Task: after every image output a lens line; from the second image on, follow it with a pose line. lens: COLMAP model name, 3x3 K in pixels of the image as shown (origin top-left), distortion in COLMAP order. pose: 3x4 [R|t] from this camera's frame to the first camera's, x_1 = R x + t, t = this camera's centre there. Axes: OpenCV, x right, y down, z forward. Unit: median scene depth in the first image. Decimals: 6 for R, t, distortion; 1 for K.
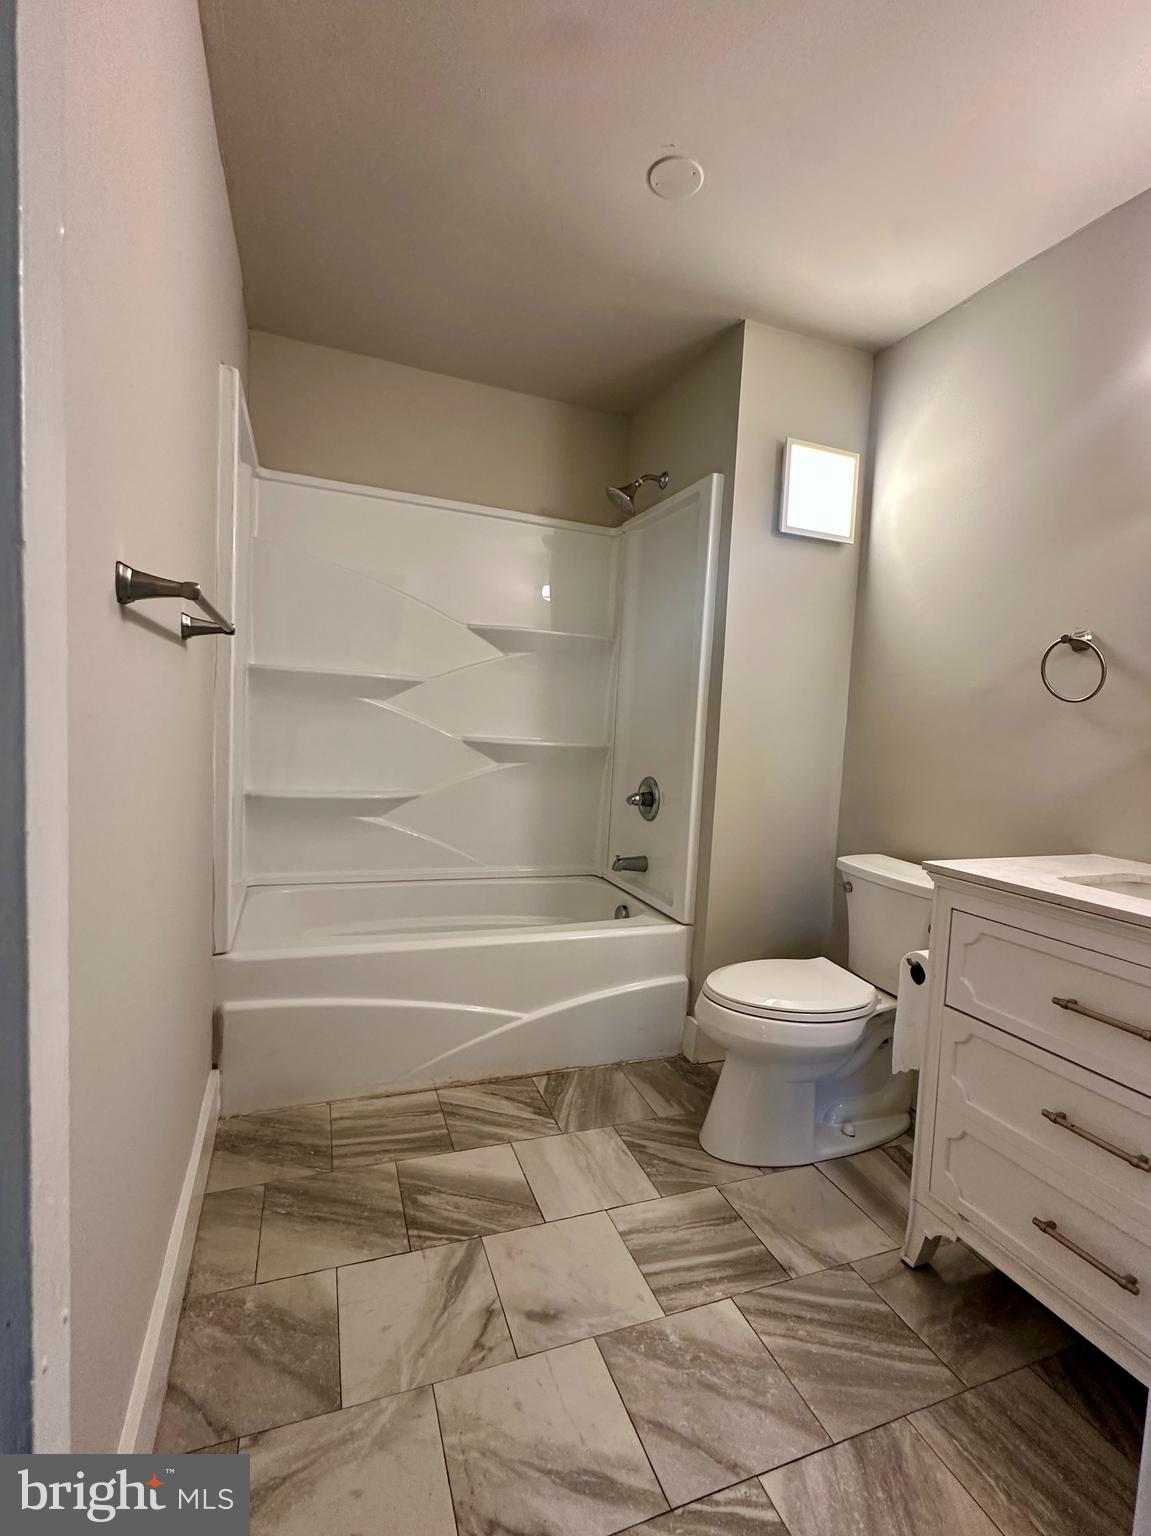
lens RADIAL K [[676.4, 0, 575.5], [0, 676.4, 768.0], [0, 0, 1]] dist [-0.000683, -0.000151]
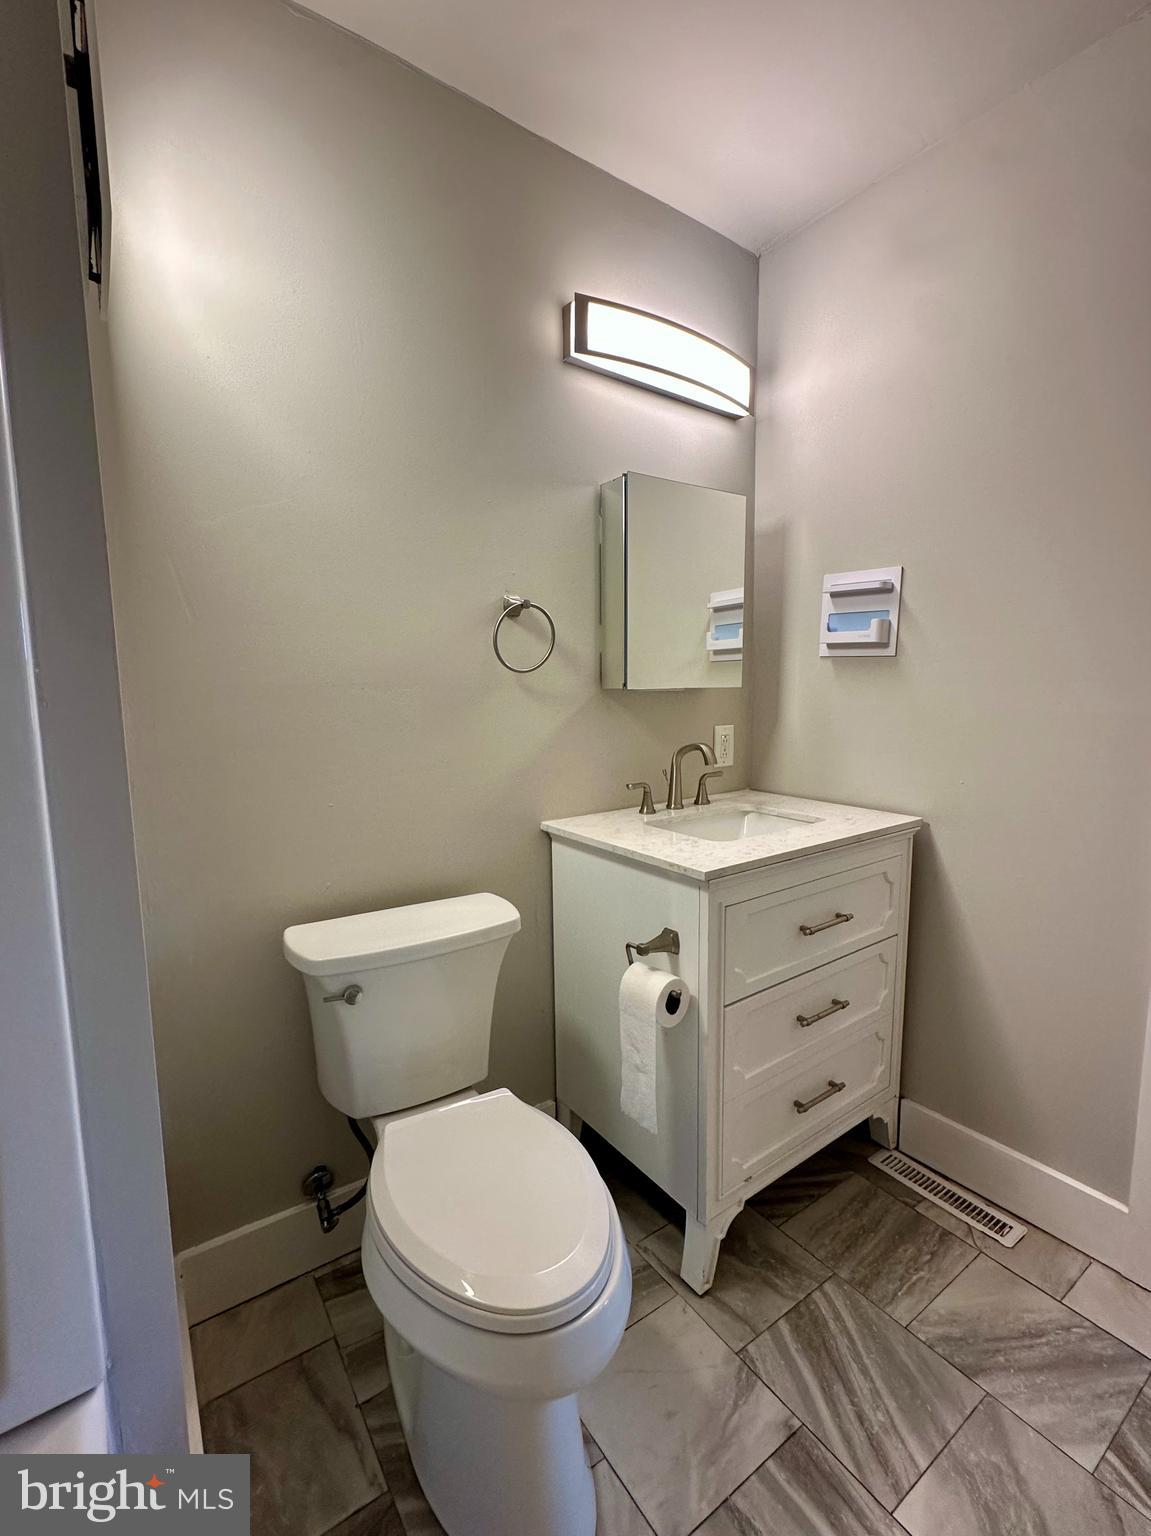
lens RADIAL K [[676.4, 0, 575.5], [0, 676.4, 768.0], [0, 0, 1]] dist [-0.000683, -0.000151]
pose [[-0.241469, -0.159894, 0.957145, -0.284068], [0.062897, 0.981679, 0.179861, -0.179187], [-0.968368, 0.103632, -0.226989, 1.545806]]
